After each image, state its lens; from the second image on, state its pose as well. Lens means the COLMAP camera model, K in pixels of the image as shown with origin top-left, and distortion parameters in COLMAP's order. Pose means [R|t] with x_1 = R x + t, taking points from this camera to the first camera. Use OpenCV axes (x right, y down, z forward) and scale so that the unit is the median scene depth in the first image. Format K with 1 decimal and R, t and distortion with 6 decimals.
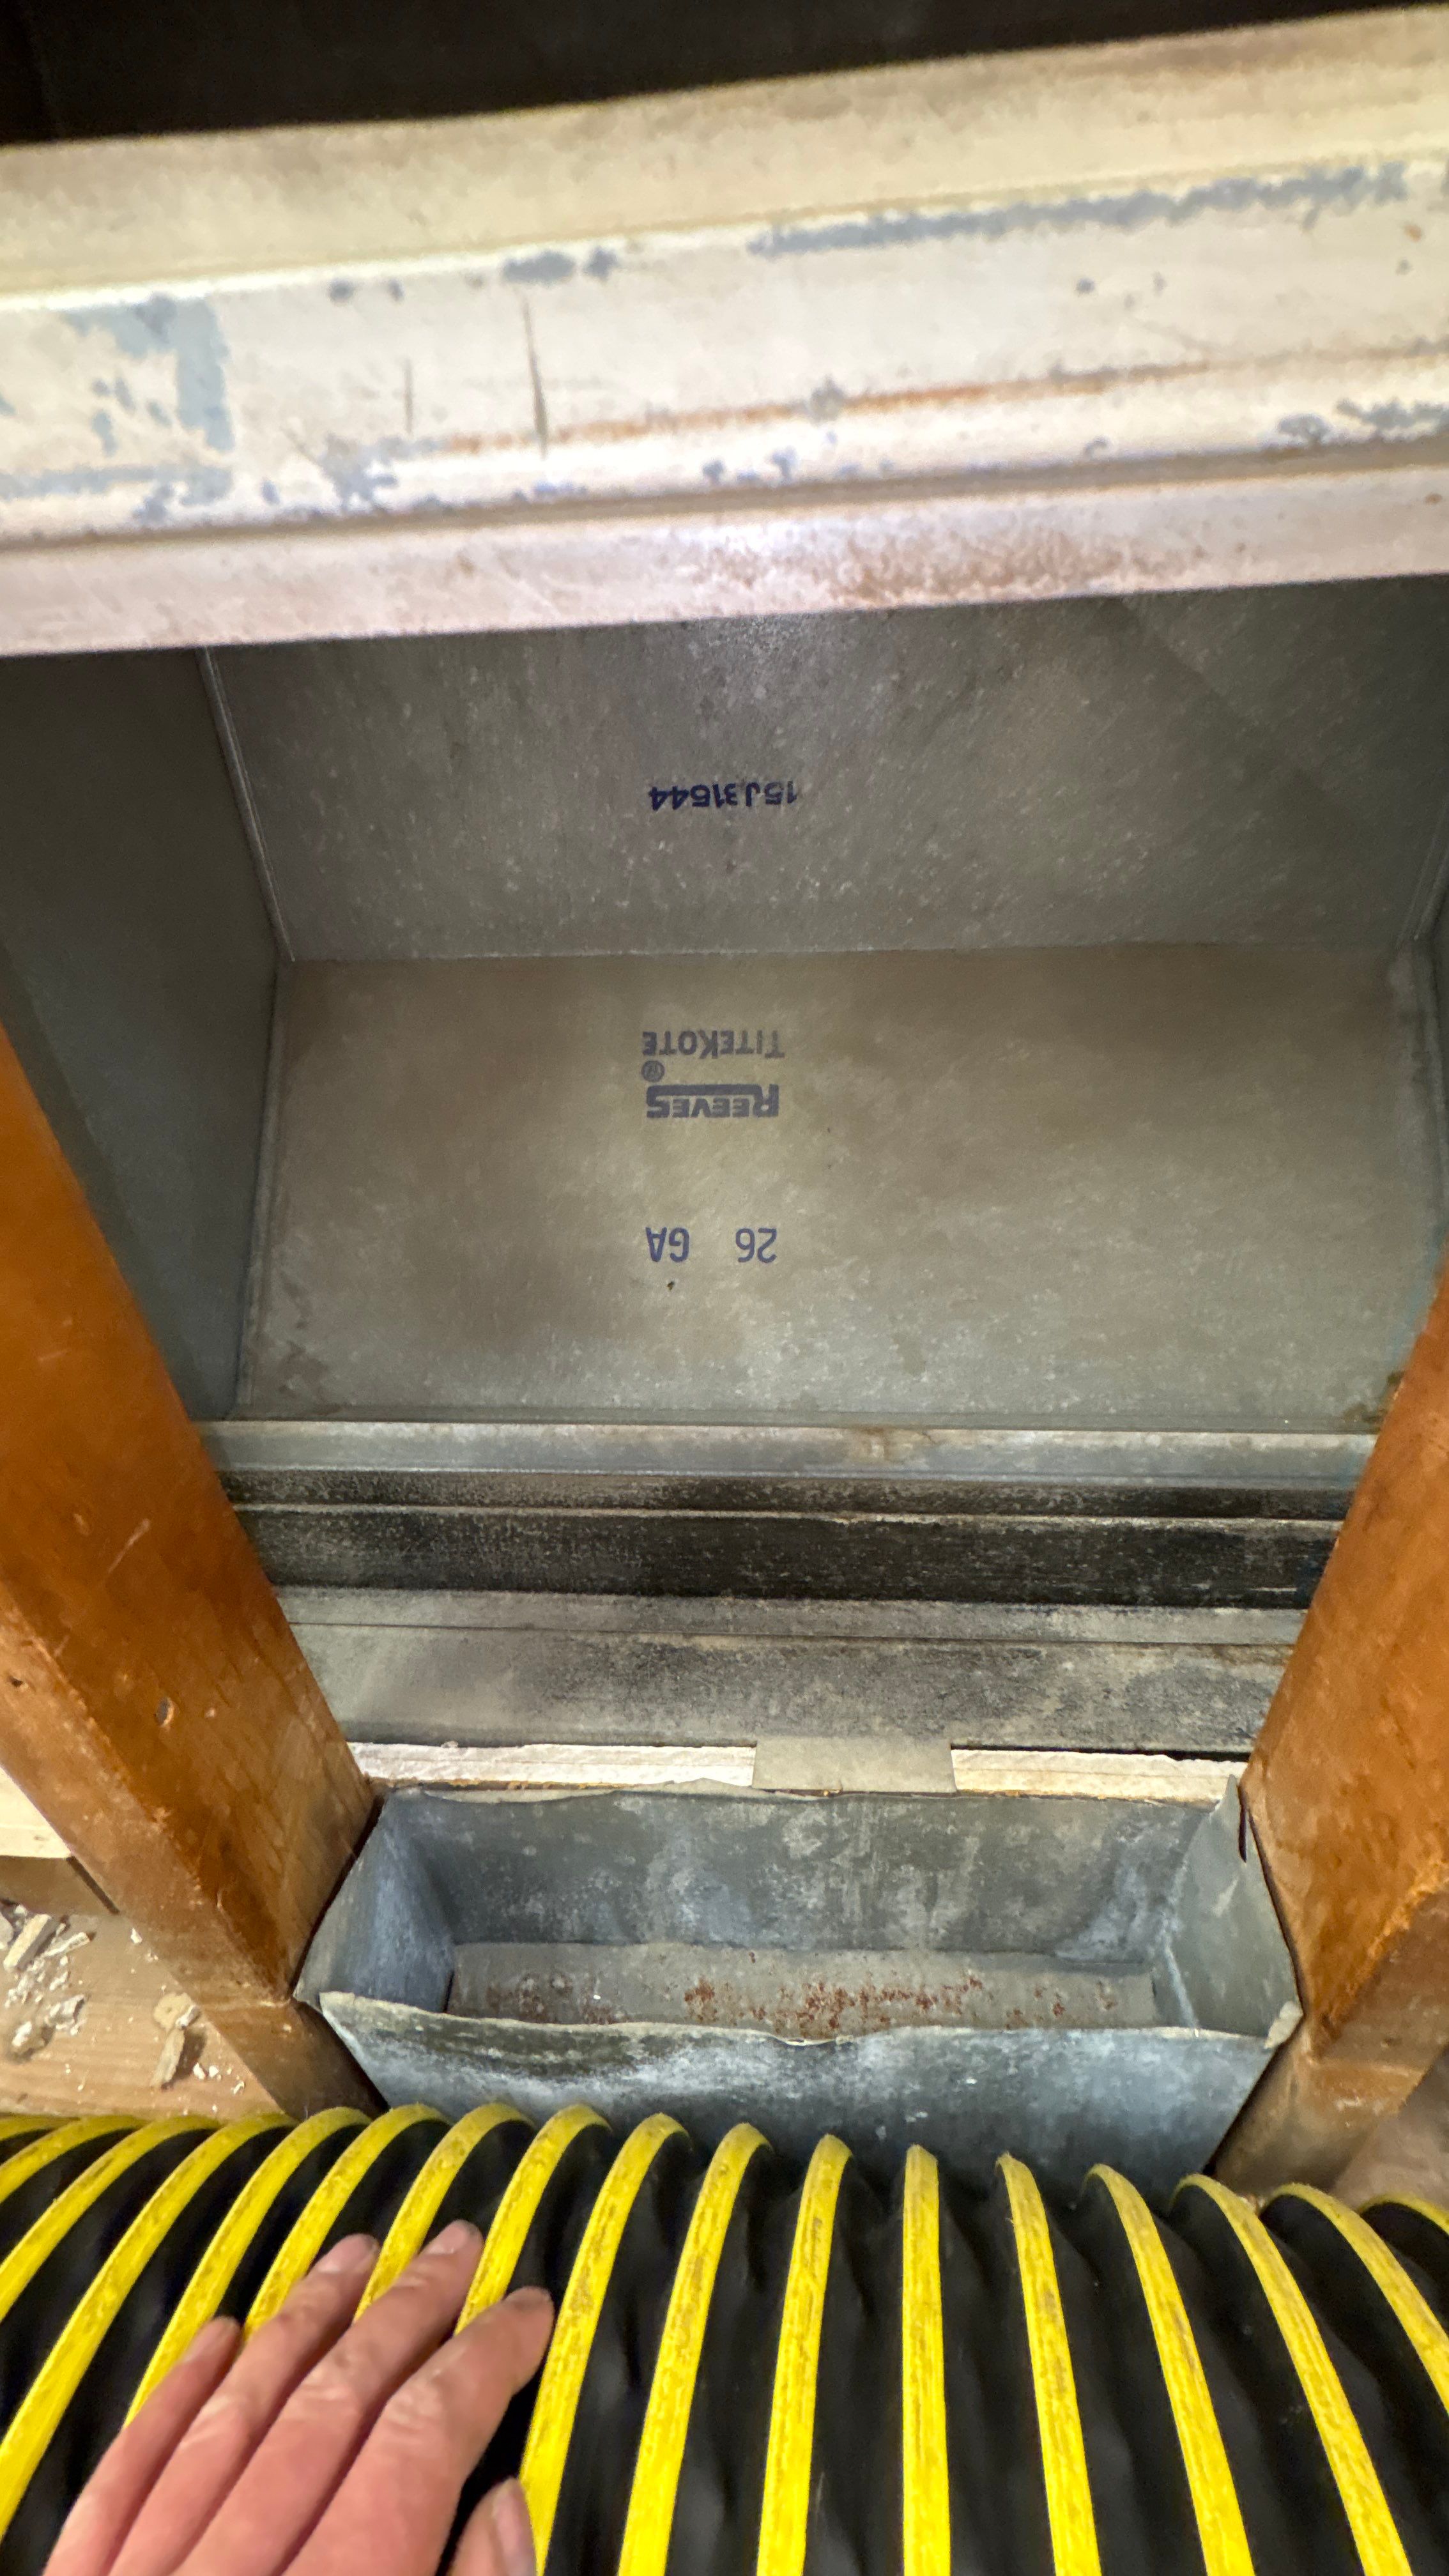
lens RADIAL K [[1025.4, 0, 728.6], [0, 1025.4, 1284.8], [0, 0, 1]] dist [0.000087, -0.000220]
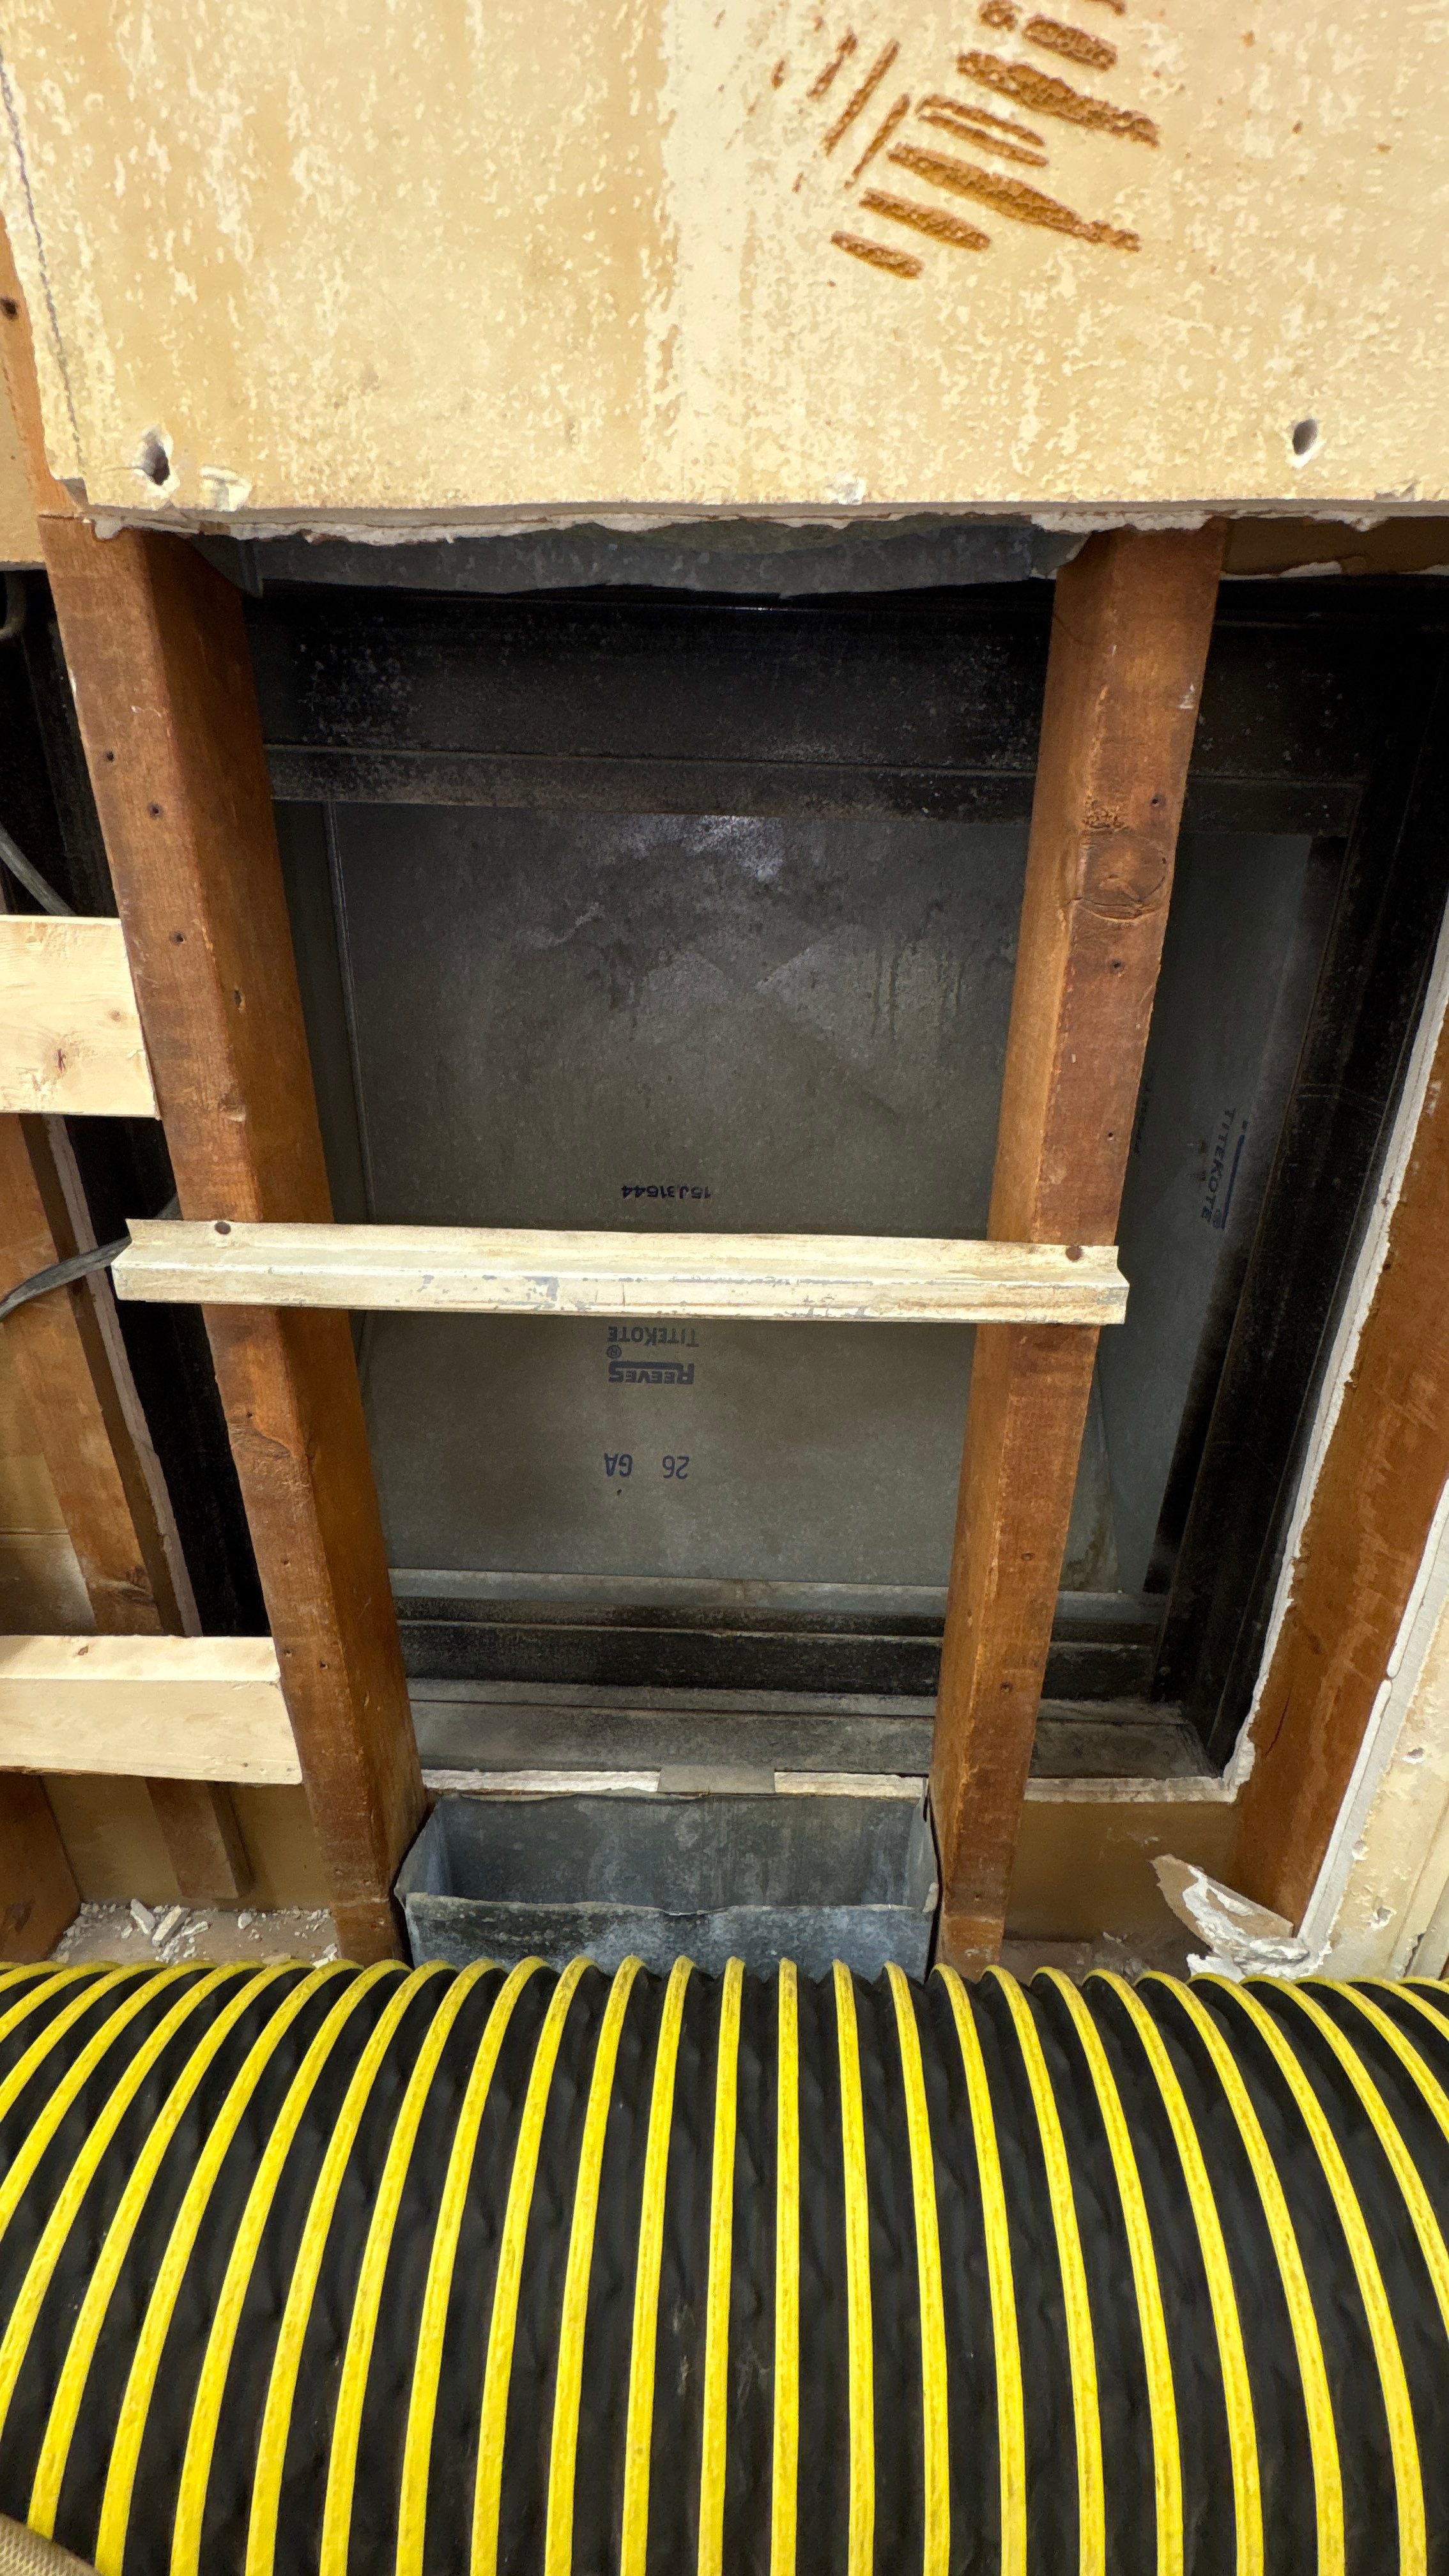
lens RADIAL K [[1025.4, 0, 726.8], [0, 1025.4, 1287.9], [0, 0, 1]] dist [0.000087, -0.000220]
pose [[0.997408, 0.041985, 0.058433, 0.003056], [-0.029330, 0.978812, -0.202648, 0.010802], [-0.065703, 0.200409, 0.977507, -0.848550]]
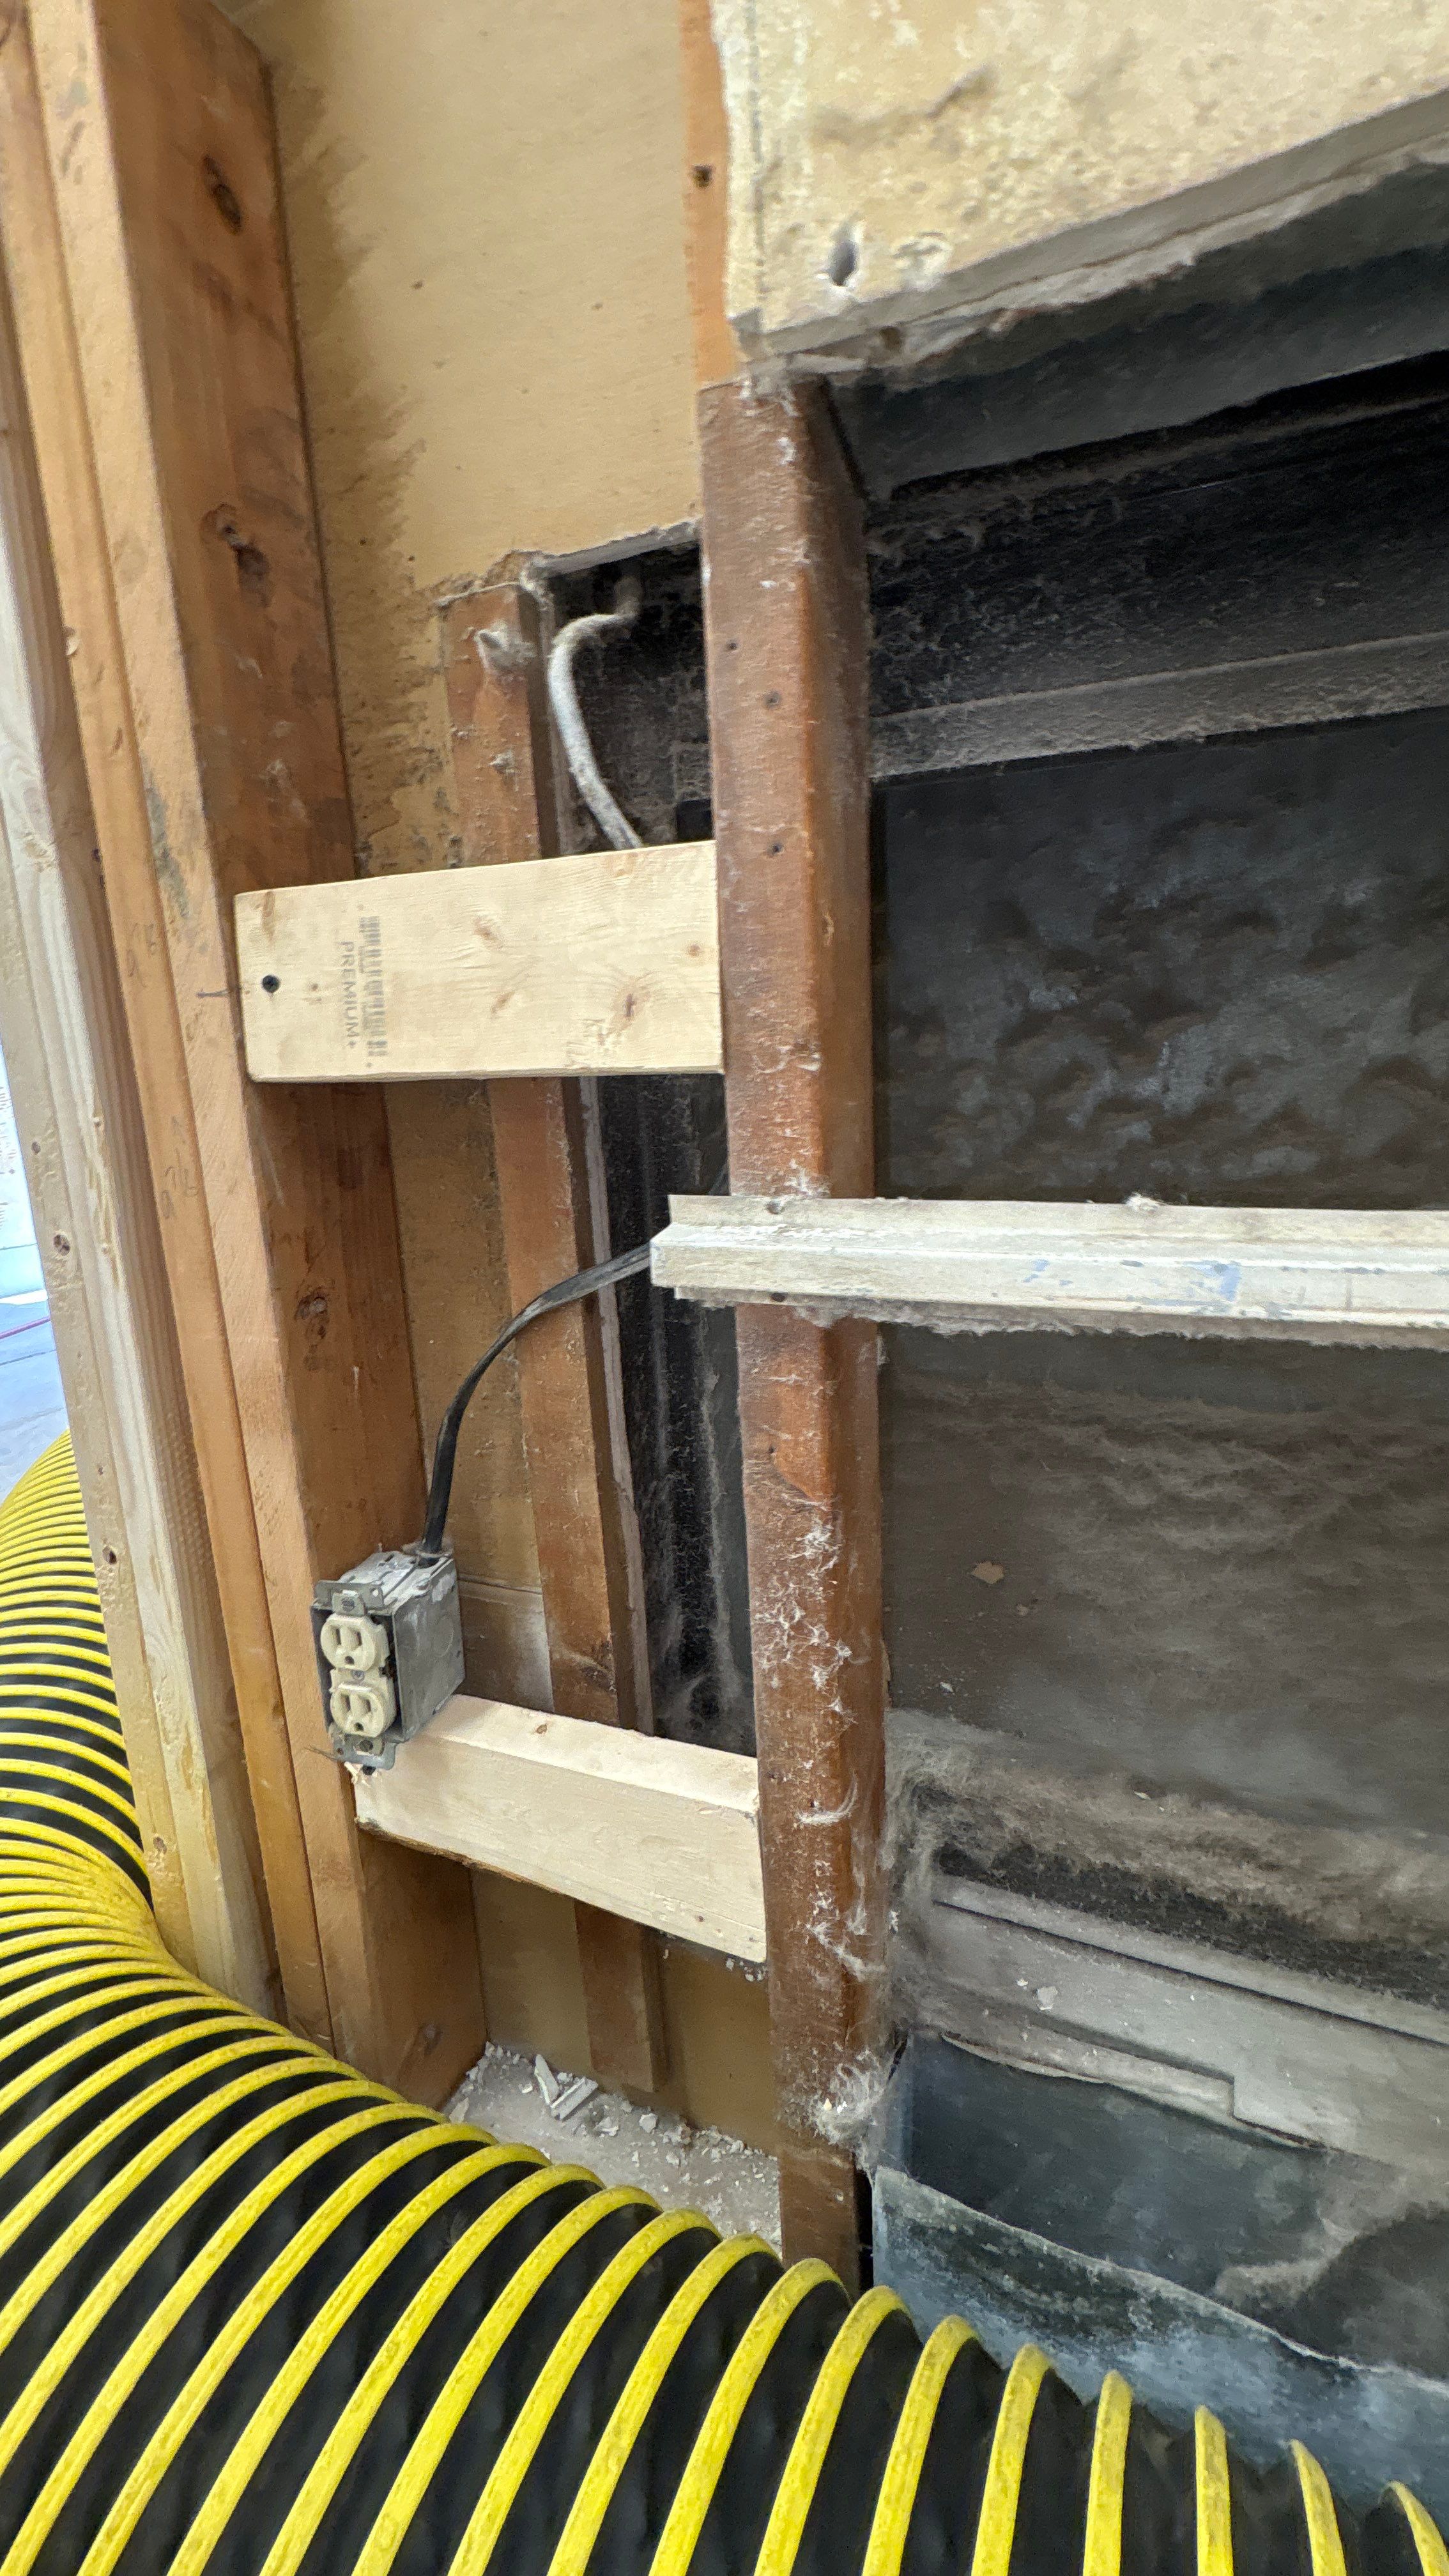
lens RADIAL K [[1025.4, 0, 726.2], [0, 1025.4, 1285.2], [0, 0, 1]] dist [0.000087, -0.000220]
pose [[0.944932, 0.081613, -0.316928, -0.228237], [-0.191043, 0.923839, -0.331699, 0.116296], [0.265720, 0.373980, 0.888556, -0.532465]]
